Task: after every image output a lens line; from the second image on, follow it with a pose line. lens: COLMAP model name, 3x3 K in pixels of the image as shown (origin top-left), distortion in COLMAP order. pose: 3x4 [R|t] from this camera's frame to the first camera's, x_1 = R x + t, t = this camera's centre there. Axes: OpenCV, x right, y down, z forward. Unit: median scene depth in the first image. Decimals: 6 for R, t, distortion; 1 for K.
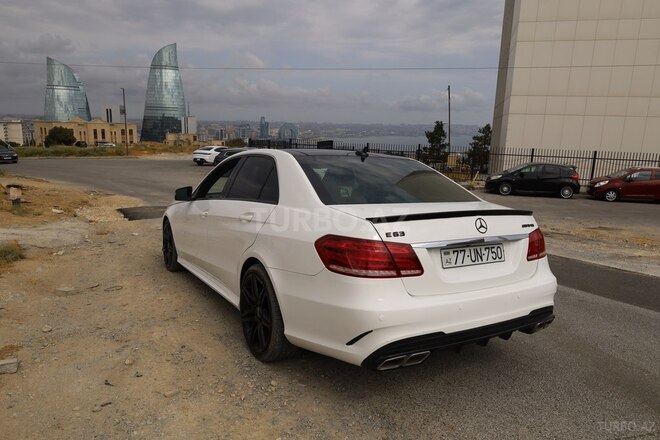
lens RADIAL K [[445.0, 0, 337.3], [0, 445.0, 223.3], [0, 0, 1]] dist [-0.020609, 0.006377]
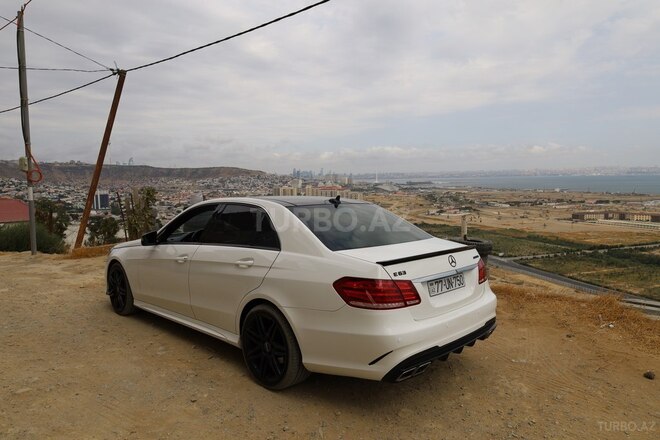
lens RADIAL K [[445.0, 0, 343.7], [0, 445.0, 217.3], [0, 0, 1]] dist [-0.020609, 0.006377]
pose [[0.961497, -0.034591, 0.272629, -0.336991], [0.050224, 0.997457, -0.050573, -0.073011], [-0.270187, 0.062319, 0.960789, -0.186232]]
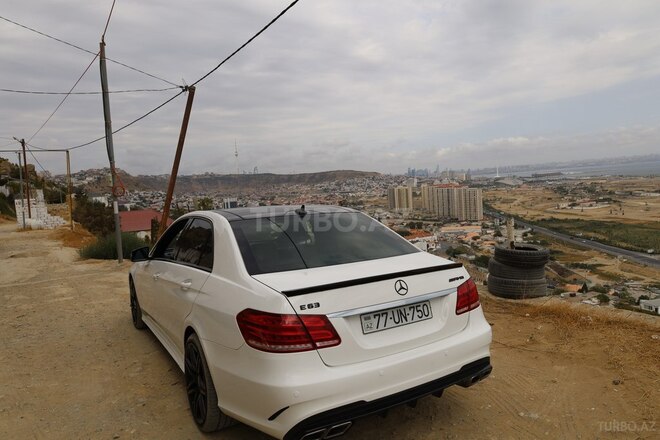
lens RADIAL K [[445.0, 0, 340.0], [0, 445.0, 221.4], [0, 0, 1]] dist [-0.020609, 0.006377]
pose [[0.997751, -0.066360, 0.009463, 0.182598], [0.066791, 0.996163, -0.056553, -0.095950], [-0.005674, 0.057058, 0.998355, -0.022832]]
